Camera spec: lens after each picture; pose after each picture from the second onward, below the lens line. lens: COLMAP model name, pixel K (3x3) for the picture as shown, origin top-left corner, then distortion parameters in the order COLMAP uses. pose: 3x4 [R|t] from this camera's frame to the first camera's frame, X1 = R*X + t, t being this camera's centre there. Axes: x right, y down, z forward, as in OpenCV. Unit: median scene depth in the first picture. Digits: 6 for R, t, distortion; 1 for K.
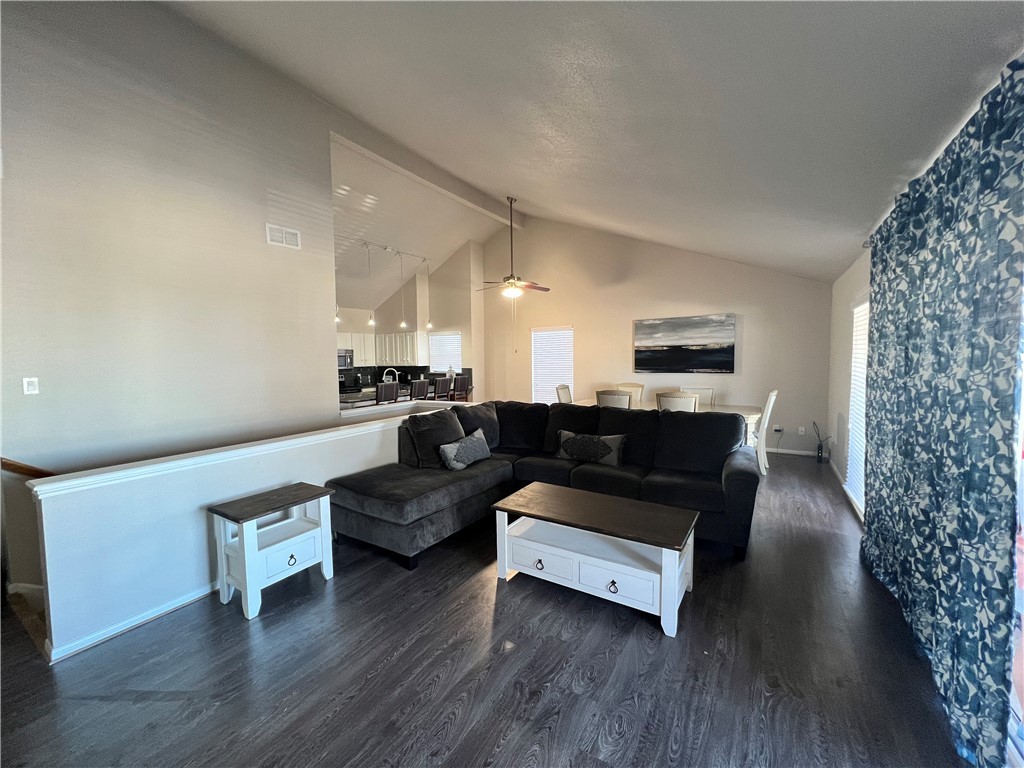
lens RADIAL K [[408.9, 0, 510.1], [0, 408.9, 382.7], [0, 0, 1]] dist [-0.002309, 0.000759]
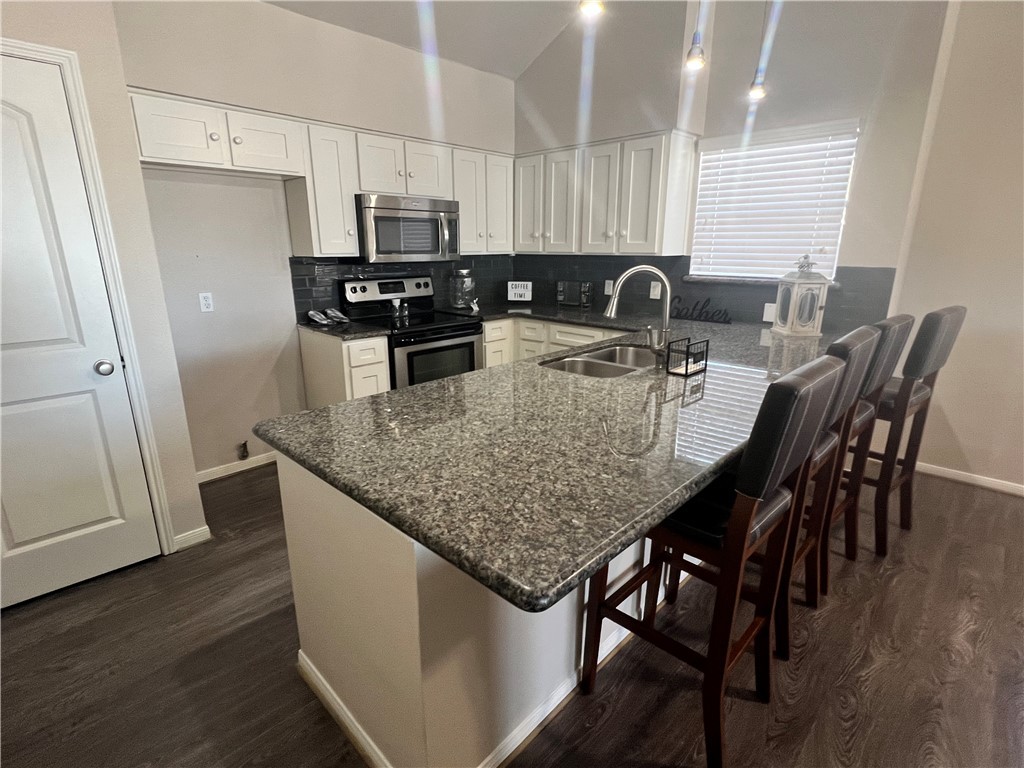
lens RADIAL K [[508.7, 0, 509.7], [0, 508.7, 385.9], [0, 0, 1]] dist [-0.000668, 0.000006]
pose [[0.978220, 0.068703, -0.195871, -0.335890], [-0.027035, 0.977769, 0.207937, -0.028828], [0.205803, -0.198113, 0.958330, 0.780894]]
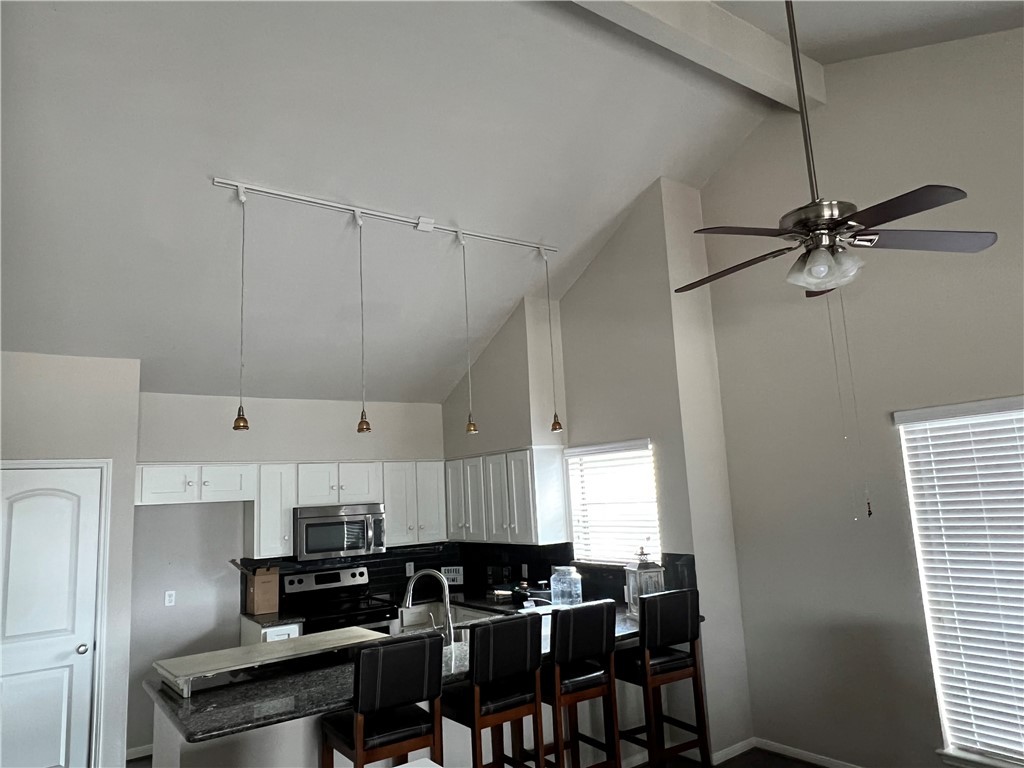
lens RADIAL K [[687.5, 0, 507.0], [0, 687.5, 385.9], [0, 0, 1]] dist [0.001697, 0.000010]
pose [[0.923592, -0.092013, -0.372172, -0.021743], [0.012687, 0.977575, -0.210204, -0.067301], [0.383168, 0.189421, 0.904048, 0.561933]]
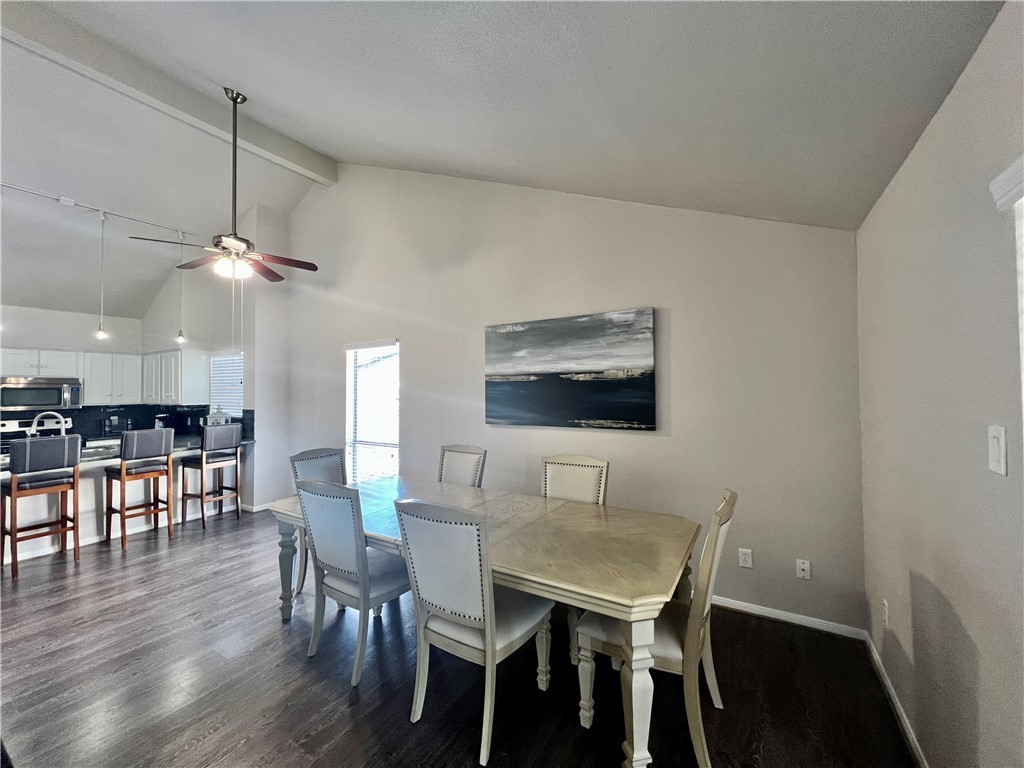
lens RADIAL K [[408.1, 0, 511.4], [0, 408.1, 381.9], [0, 0, 1]] dist [0.000546, 0.000475]
pose [[0.999886, 0.008112, 0.012712, 0.350709], [-0.007010, 0.996399, -0.084503, -0.036004], [-0.013352, 0.084405, 0.996342, 0.490878]]
